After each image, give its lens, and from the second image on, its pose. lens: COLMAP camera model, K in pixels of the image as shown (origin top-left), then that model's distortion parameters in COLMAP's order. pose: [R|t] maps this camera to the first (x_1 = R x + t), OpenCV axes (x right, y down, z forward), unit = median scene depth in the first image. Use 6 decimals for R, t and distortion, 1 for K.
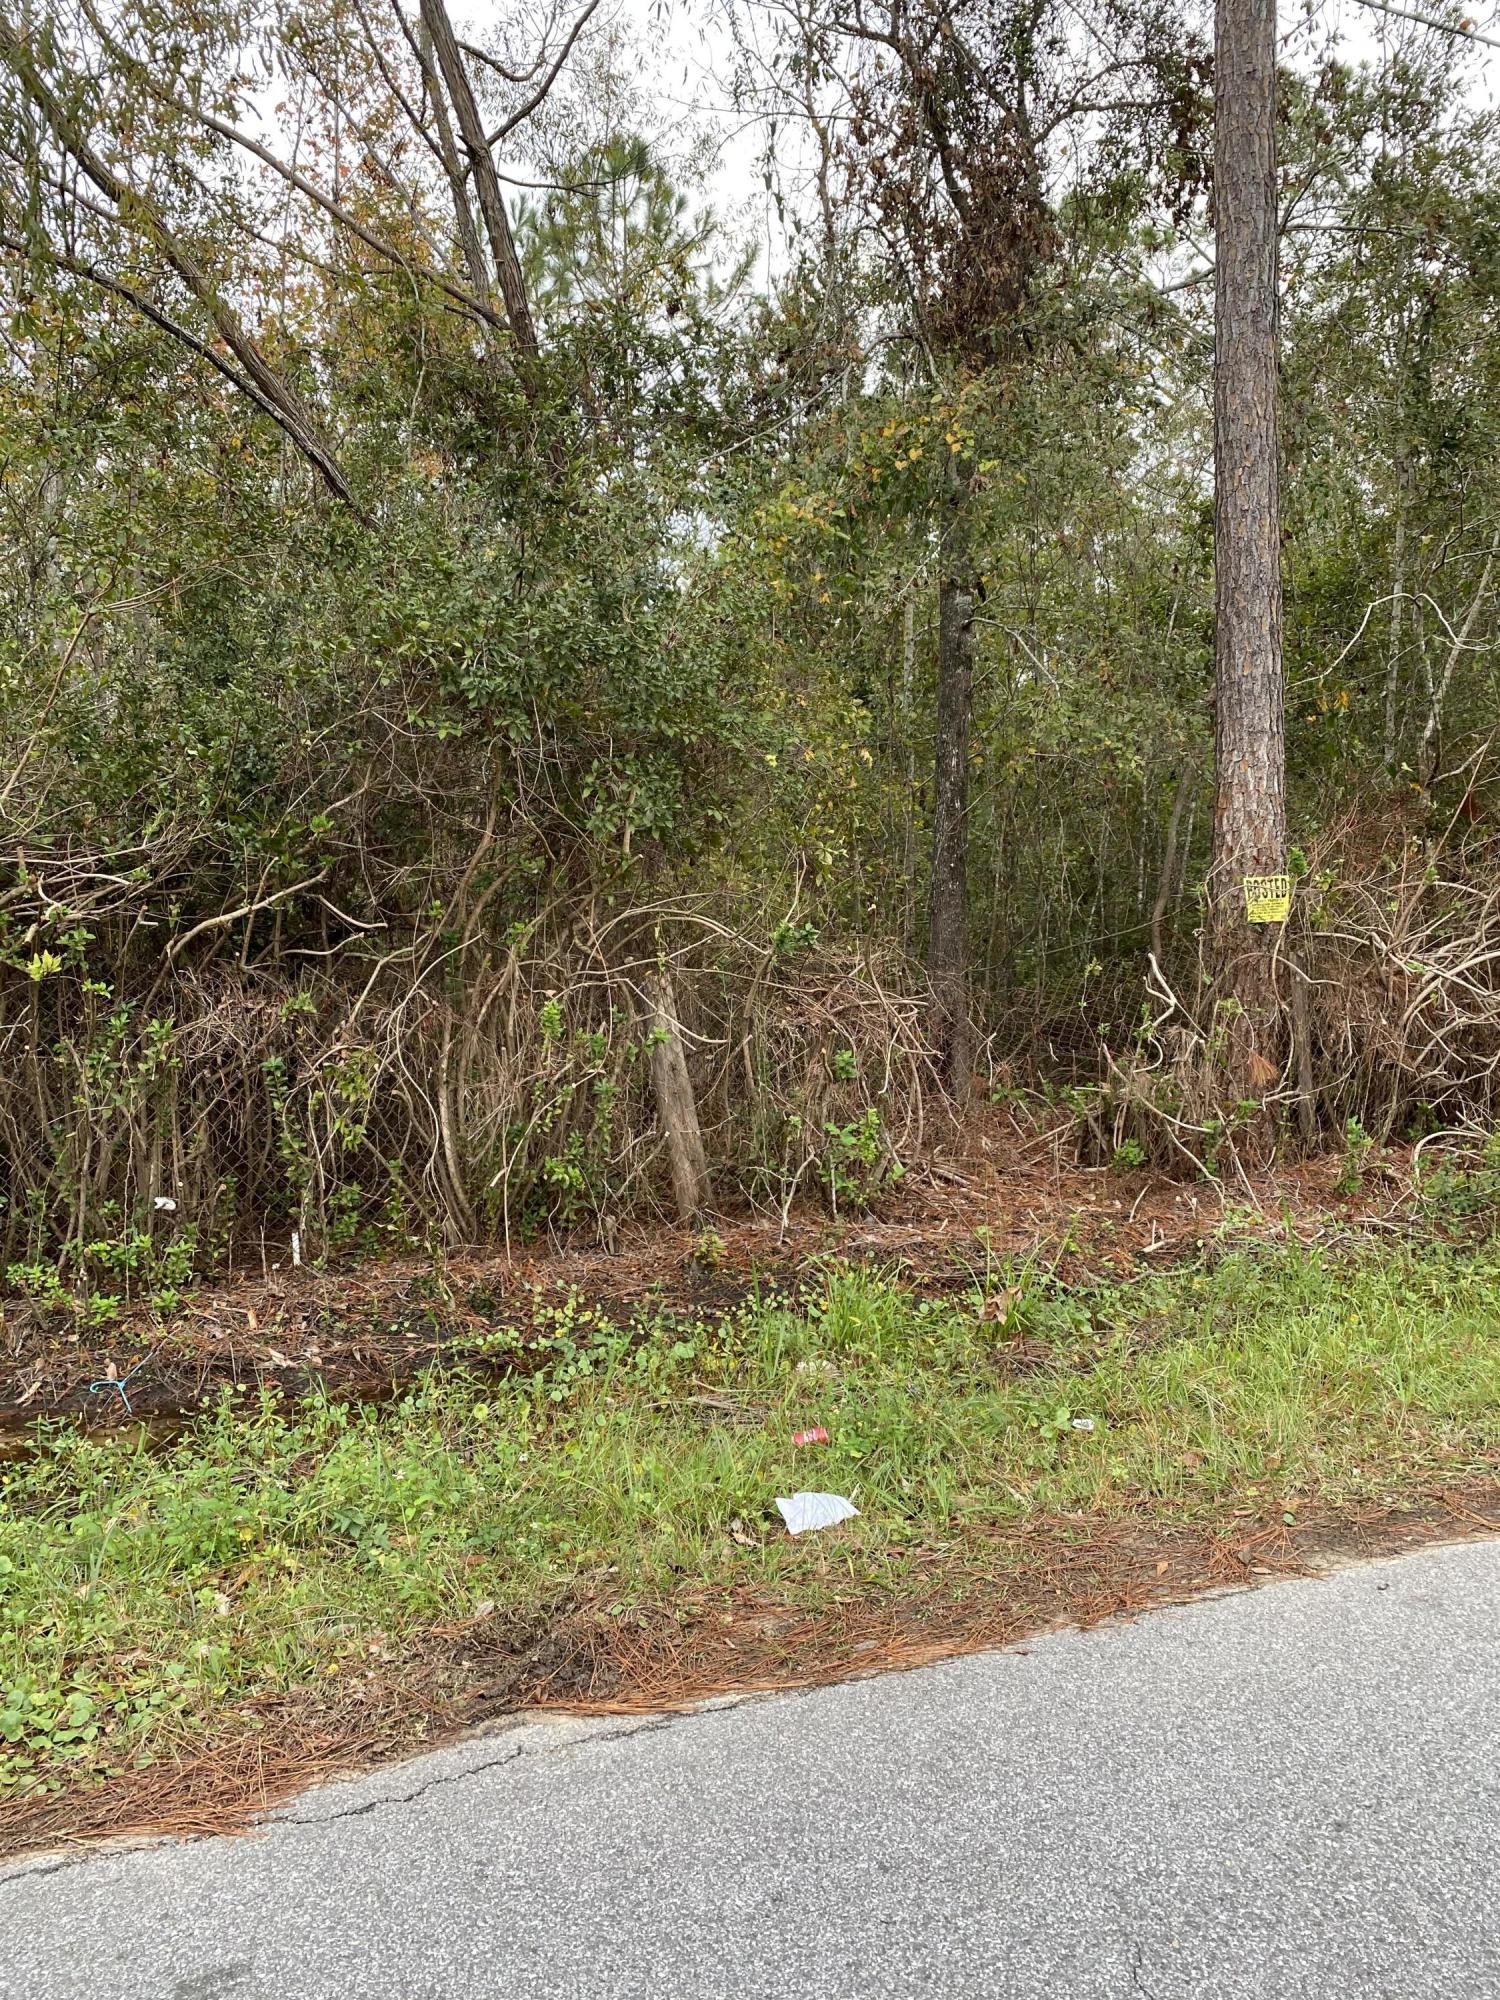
lens RADIAL K [[1521.8, 0, 741.2], [0, 1521.8, 988.5], [0, 0, 1]] dist [0.019532, -0.027153]
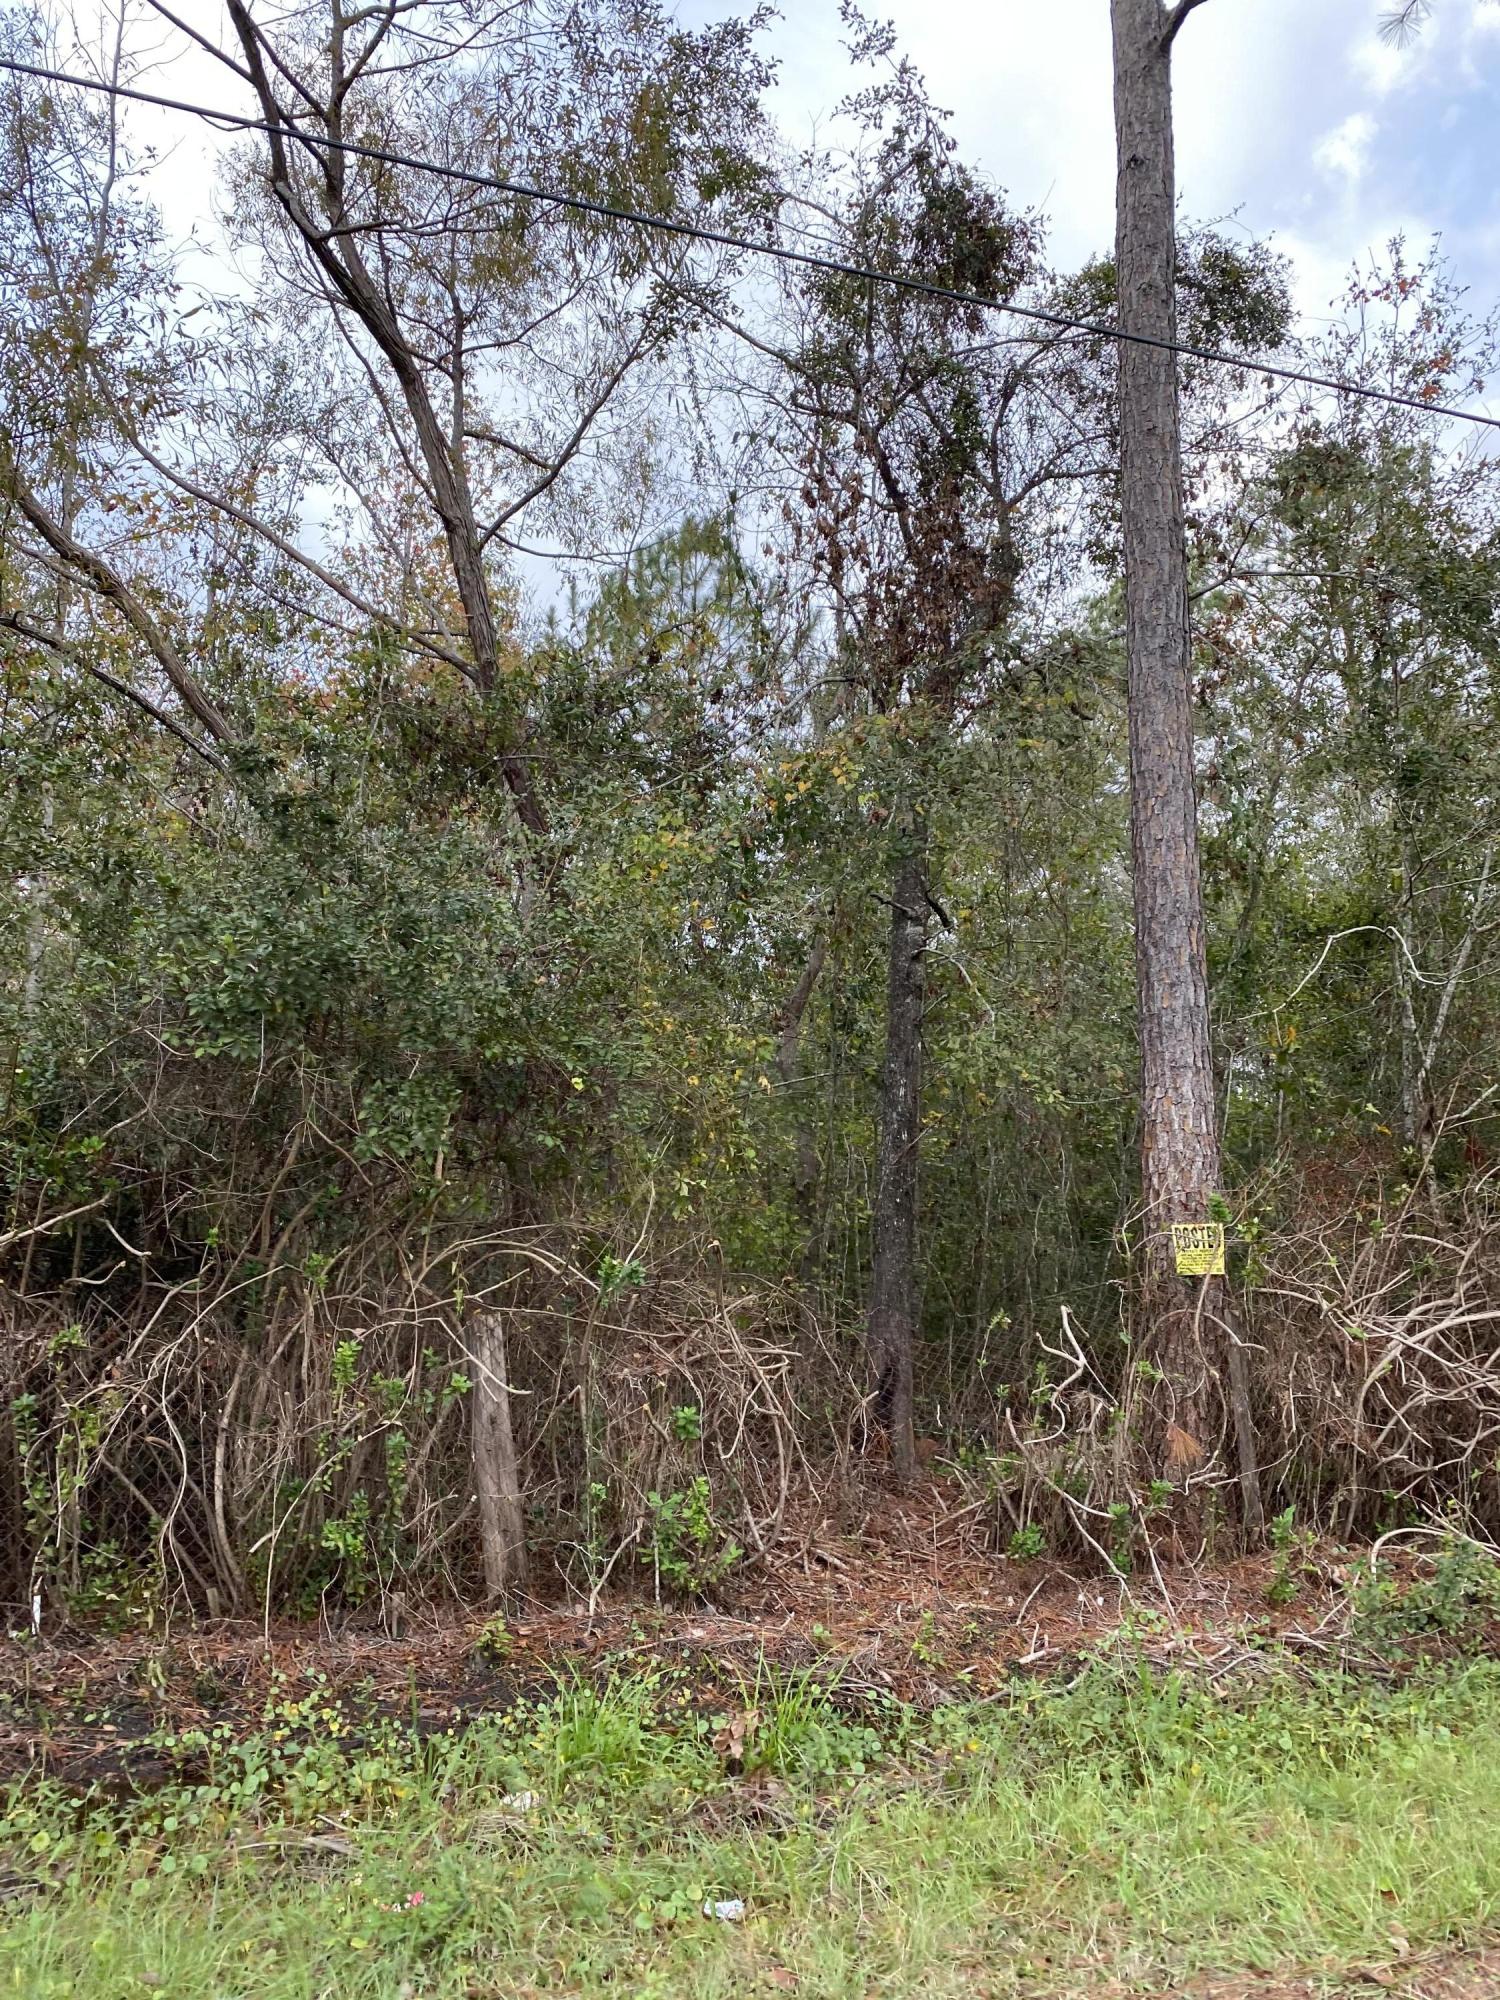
lens RADIAL K [[1521.8, 0, 767.6], [0, 1521.8, 988.9], [0, 0, 1]] dist [0.019532, -0.027153]
pose [[0.995869, 0.010096, -0.090234, 0.187121], [-0.029352, 0.976234, -0.214722, -0.008159], [0.085922, 0.216484, 0.972498, 0.069106]]
